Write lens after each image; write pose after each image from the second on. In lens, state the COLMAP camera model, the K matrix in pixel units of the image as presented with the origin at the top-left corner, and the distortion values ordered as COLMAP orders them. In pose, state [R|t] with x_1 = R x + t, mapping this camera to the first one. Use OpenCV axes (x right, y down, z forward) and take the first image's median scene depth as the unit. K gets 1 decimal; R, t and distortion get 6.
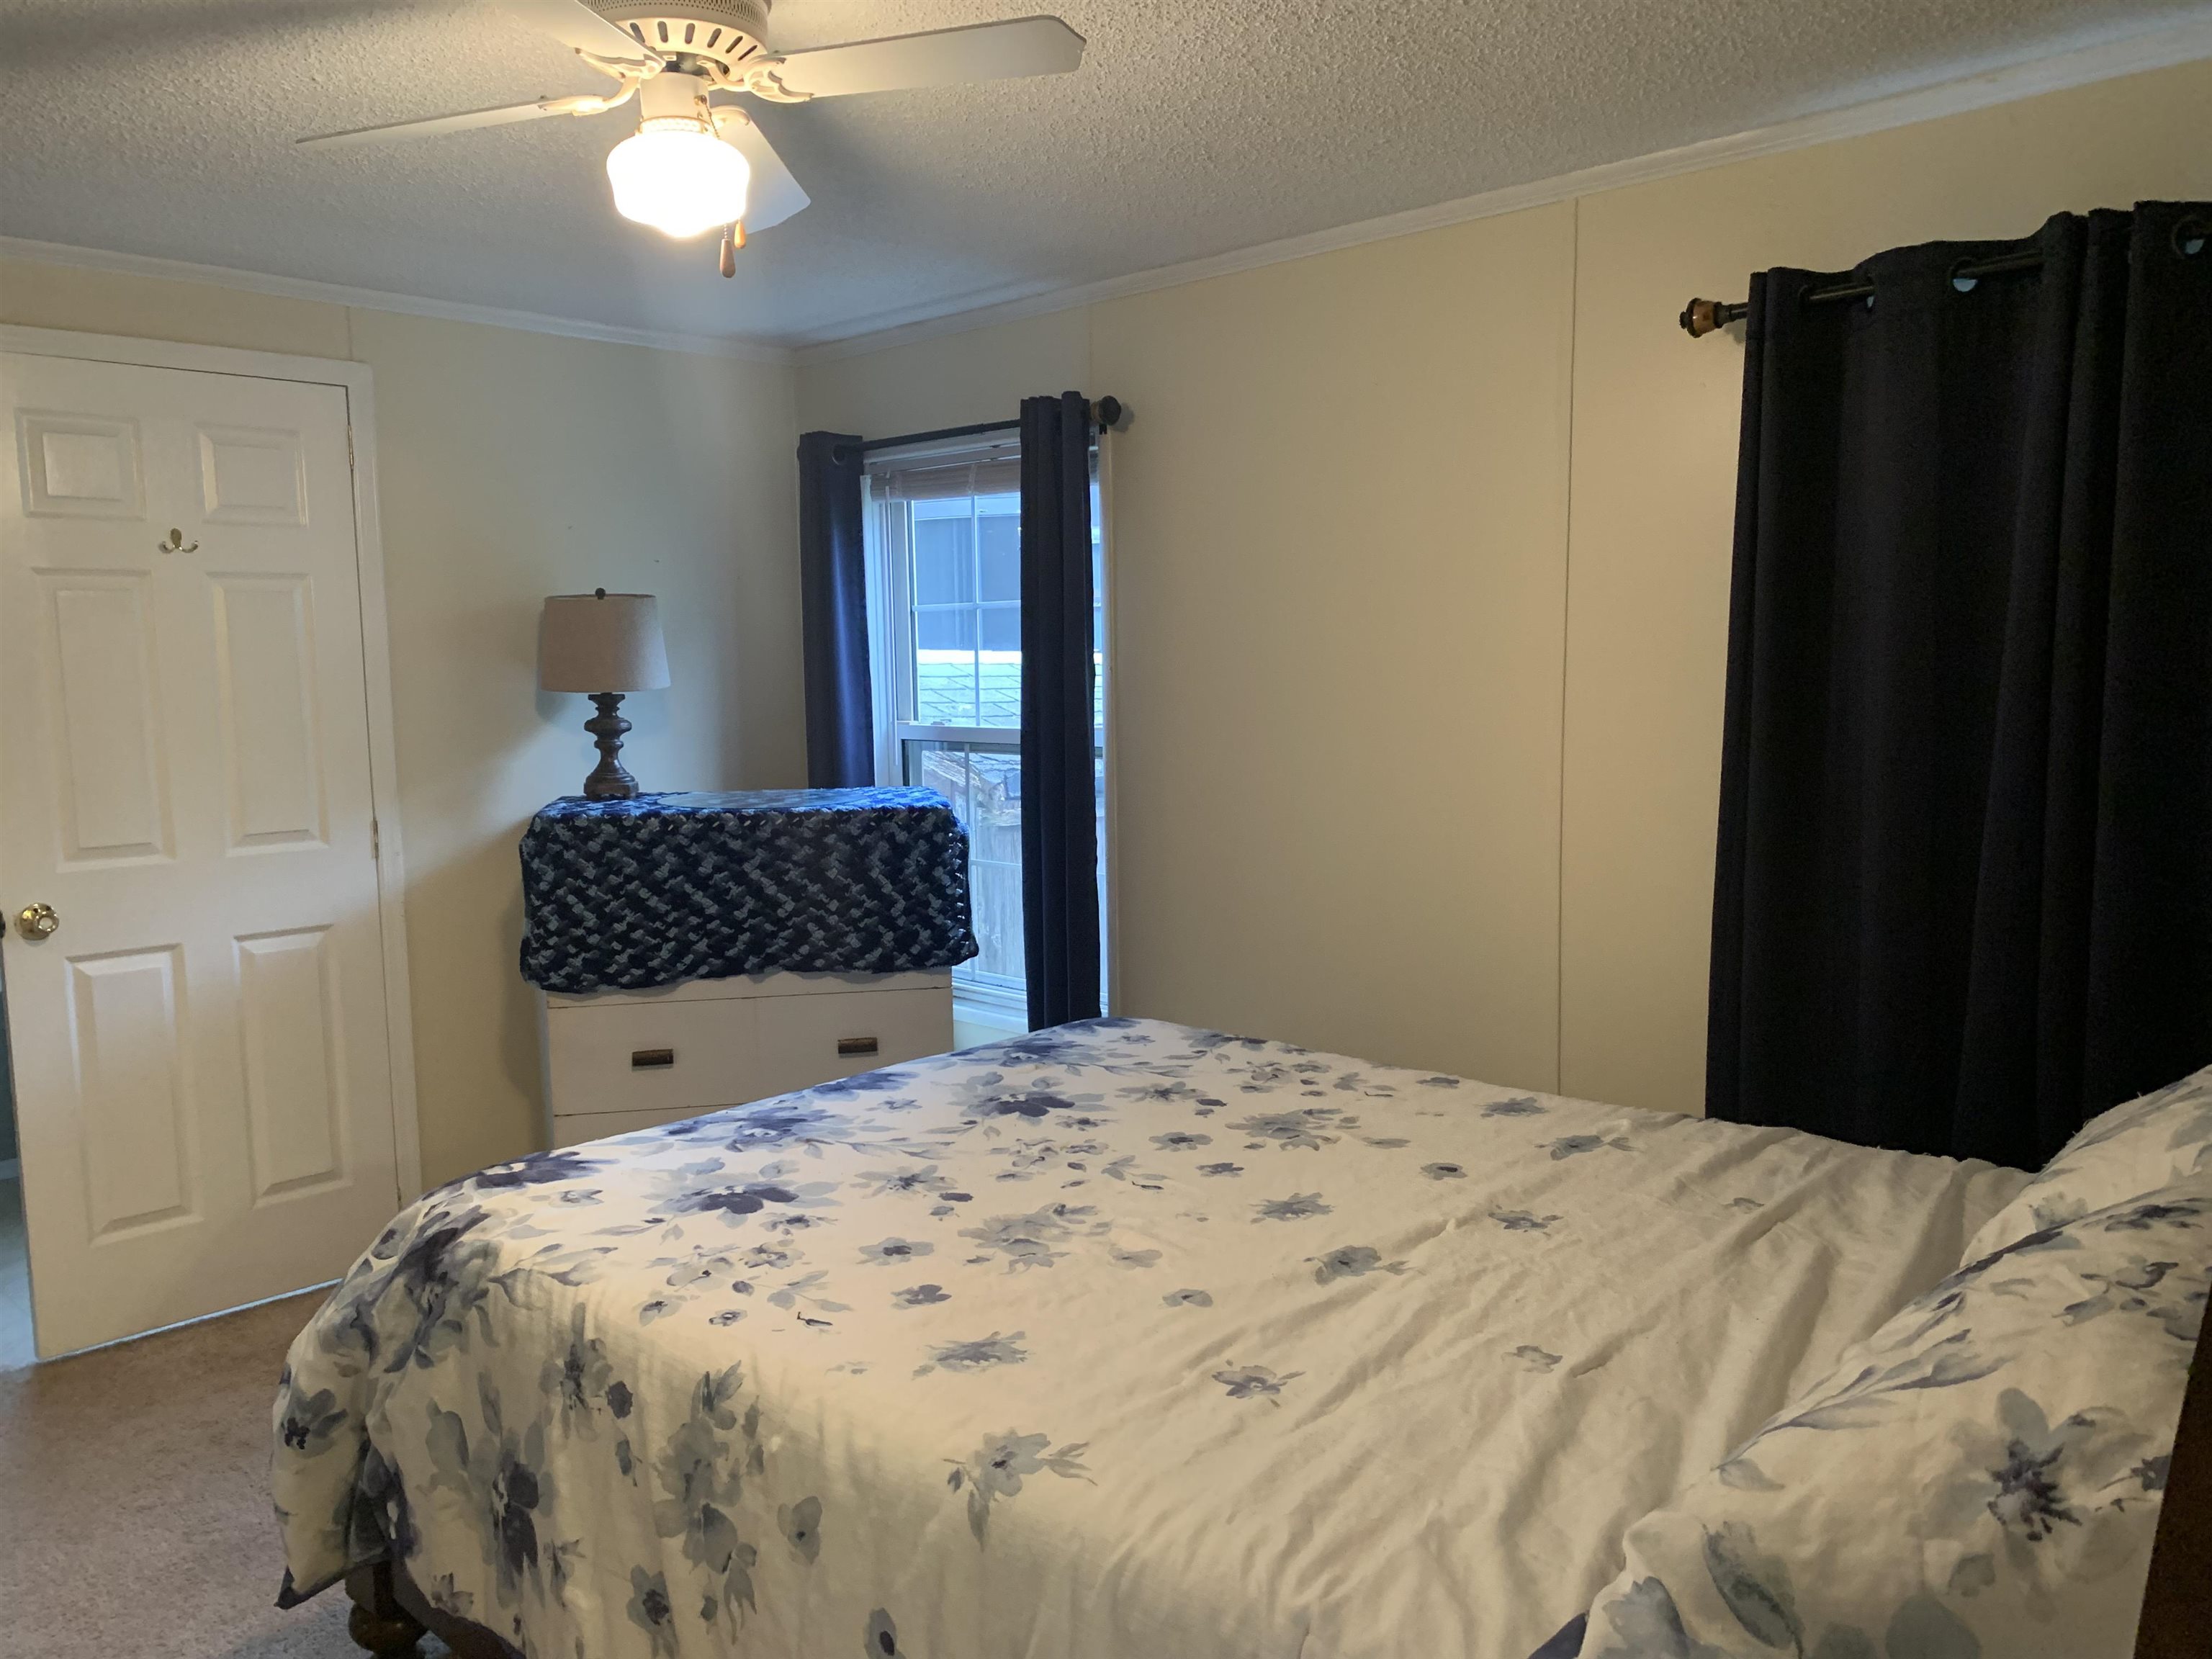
lens RADIAL K [[1681.7, 0, 1106.0], [0, 1681.7, 829.5], [0, 0, 1]] dist [0.008081, 0.008459]
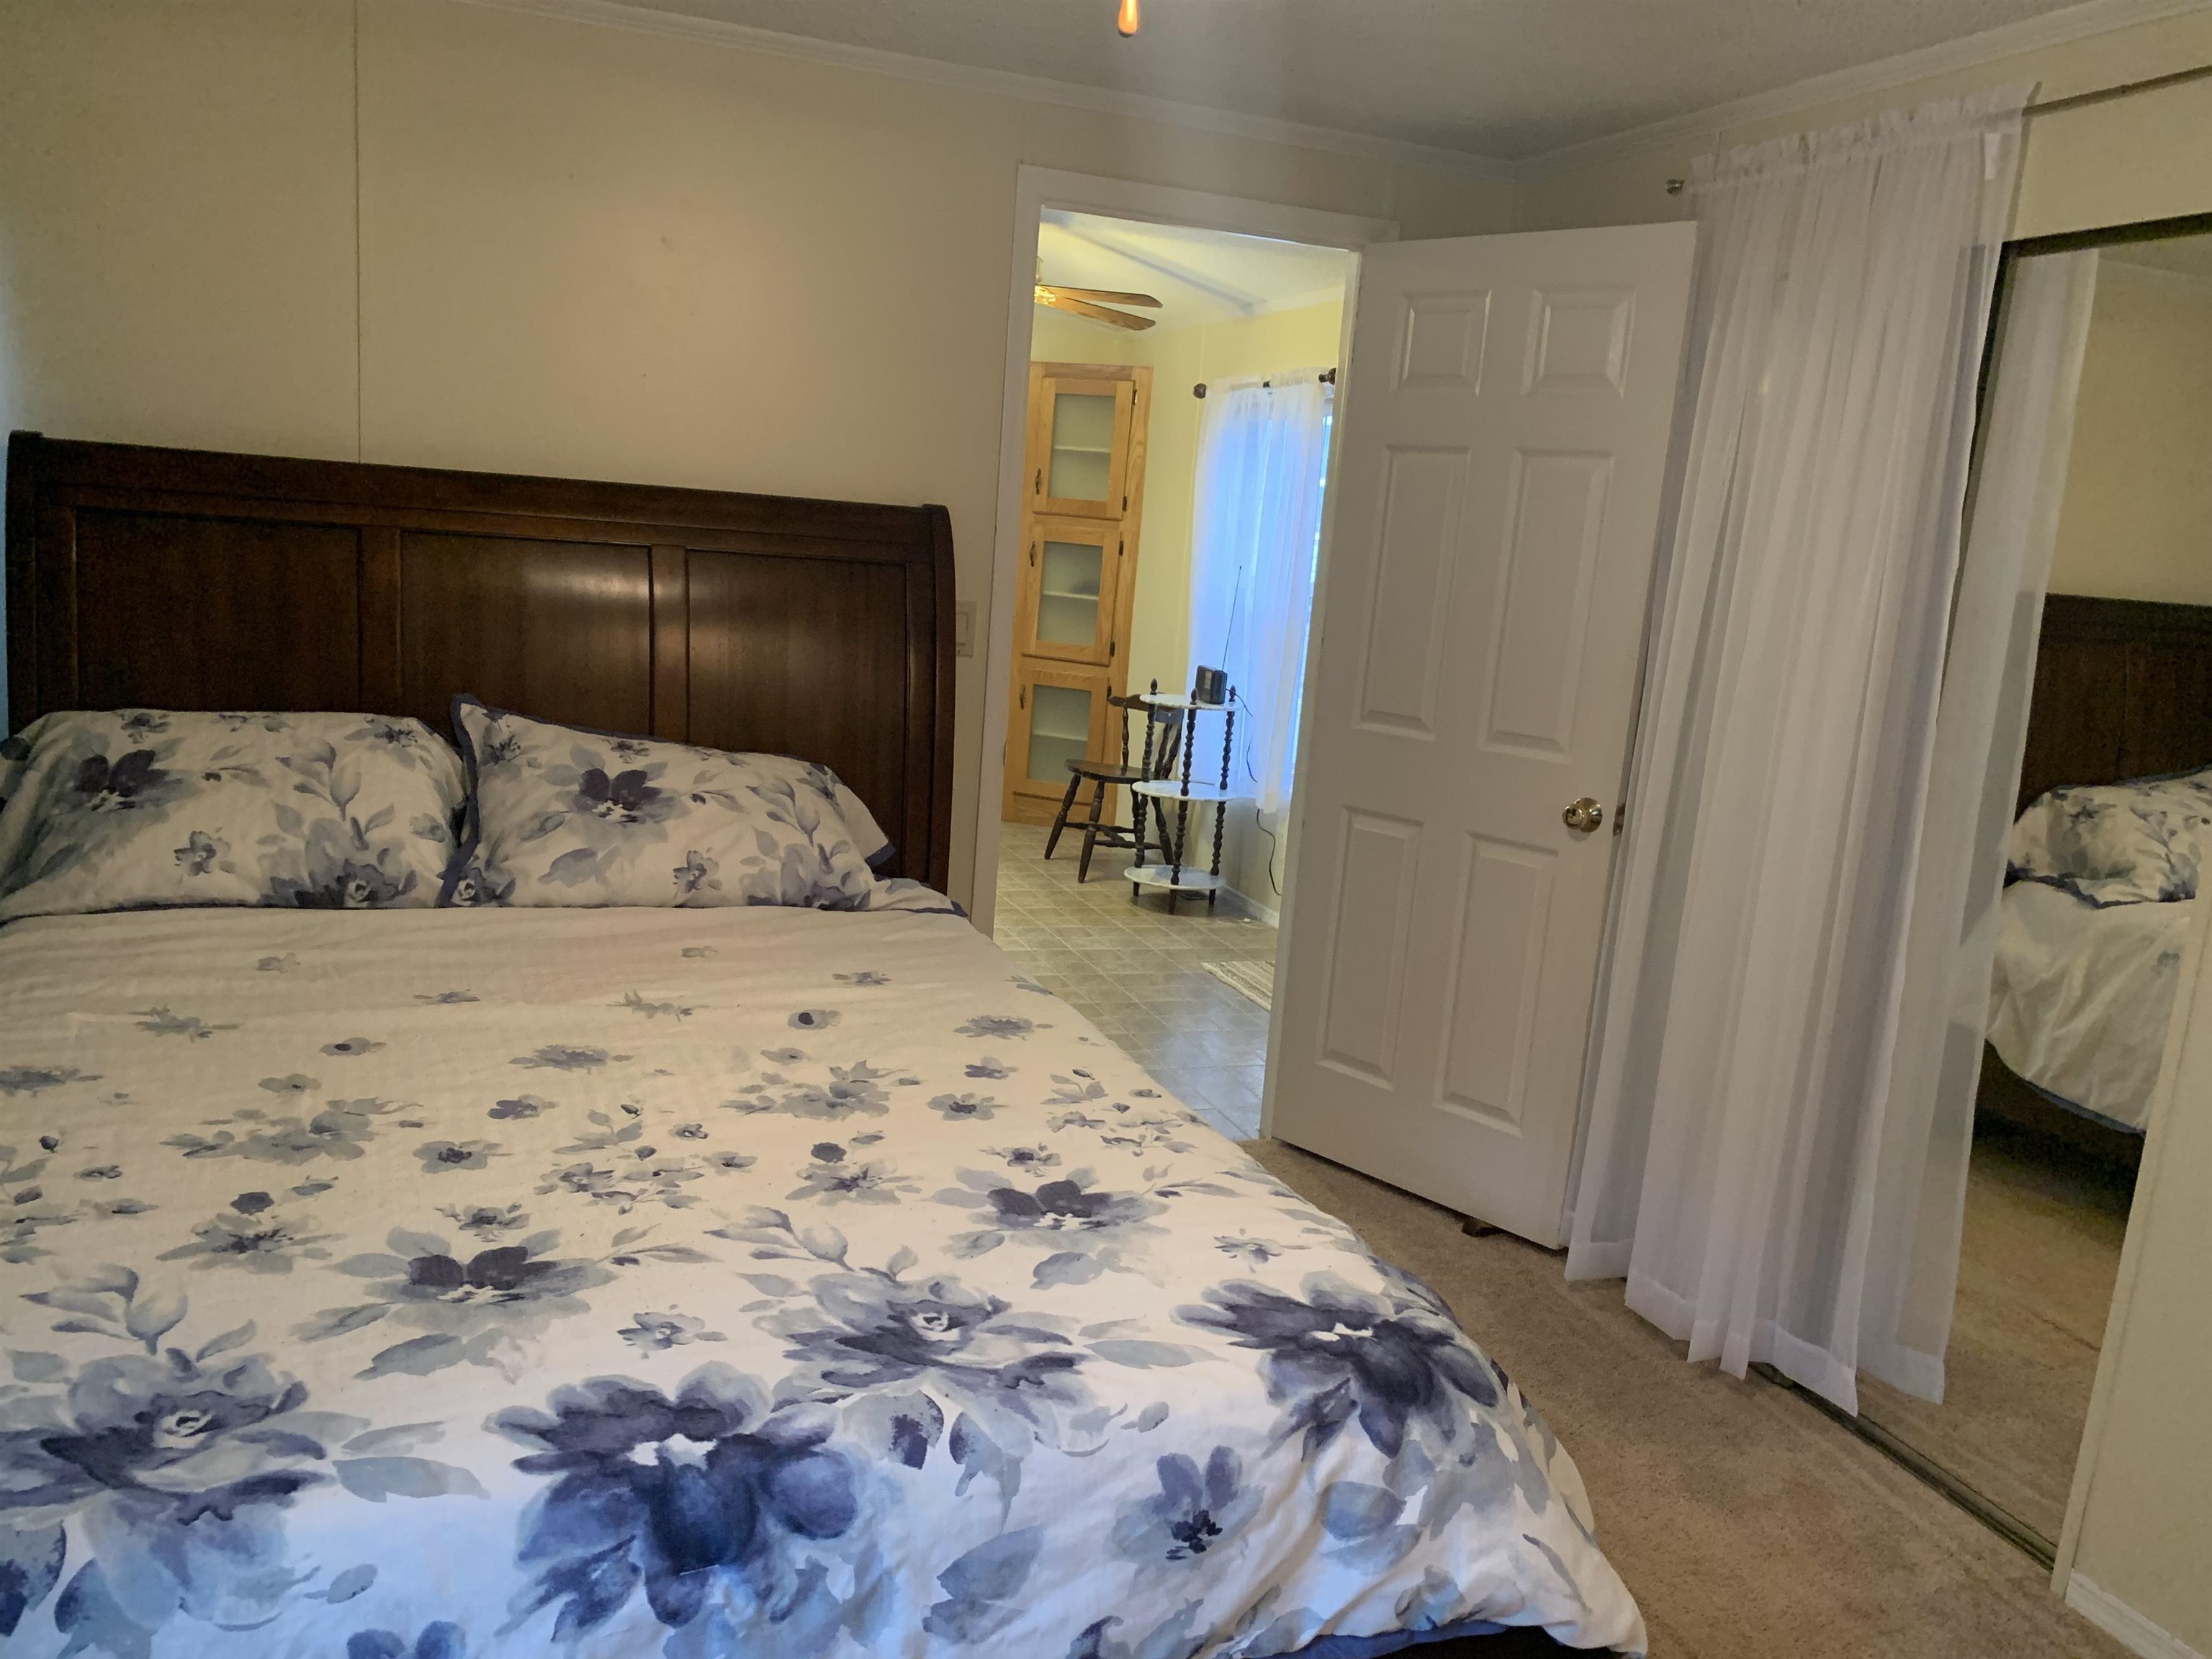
lens RADIAL K [[1662.0, 0, 1087.6], [0, 1662.0, 854.9], [0, 0, 1]] dist [0.037721, -0.039636]
pose [[-0.895022, -0.144297, 0.422035, -0.472950], [-0.021103, 0.958862, 0.283087, -0.146320], [-0.445522, 0.244463, -0.861248, 1.426843]]
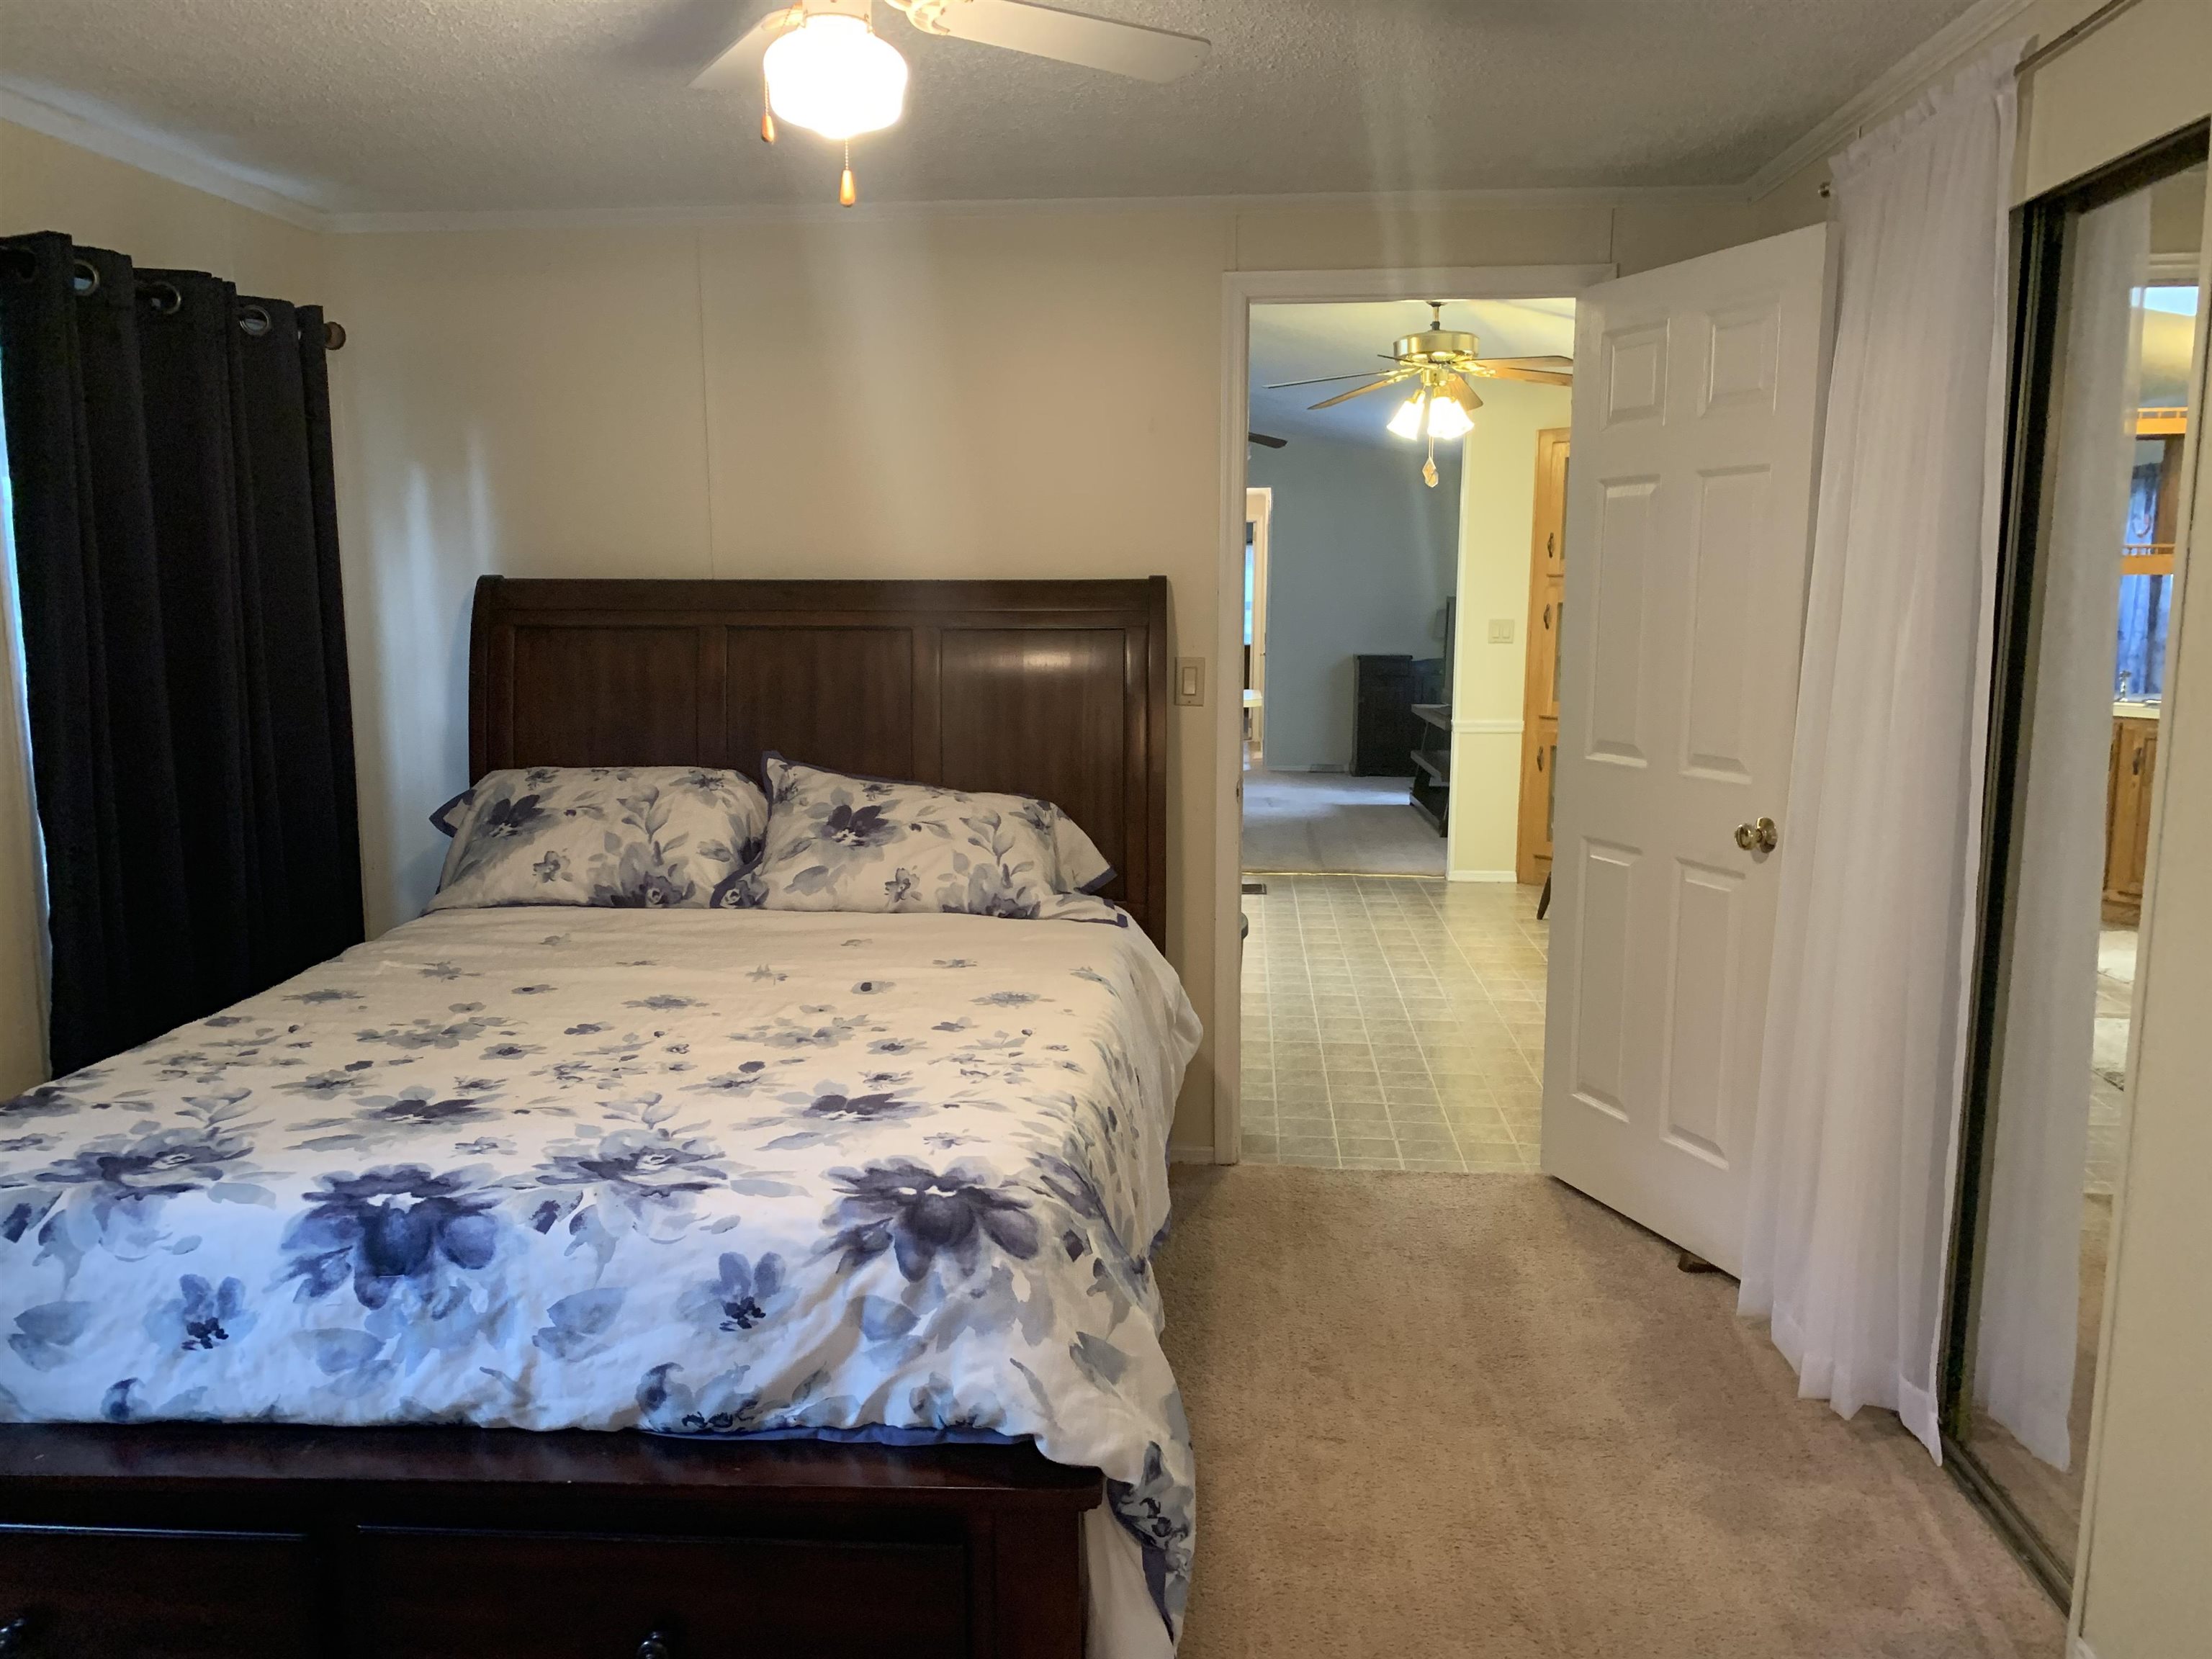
lens RADIAL K [[1672.0, 0, 1115.4], [0, 1672.0, 846.0], [0, 0, 1]] dist [0.044313, -0.046743]
pose [[-0.627423, -0.107338, 0.771245, -0.948225], [0.090579, 0.973669, 0.209198, -0.118220], [-0.773392, 0.201114, -0.601180, 1.271419]]
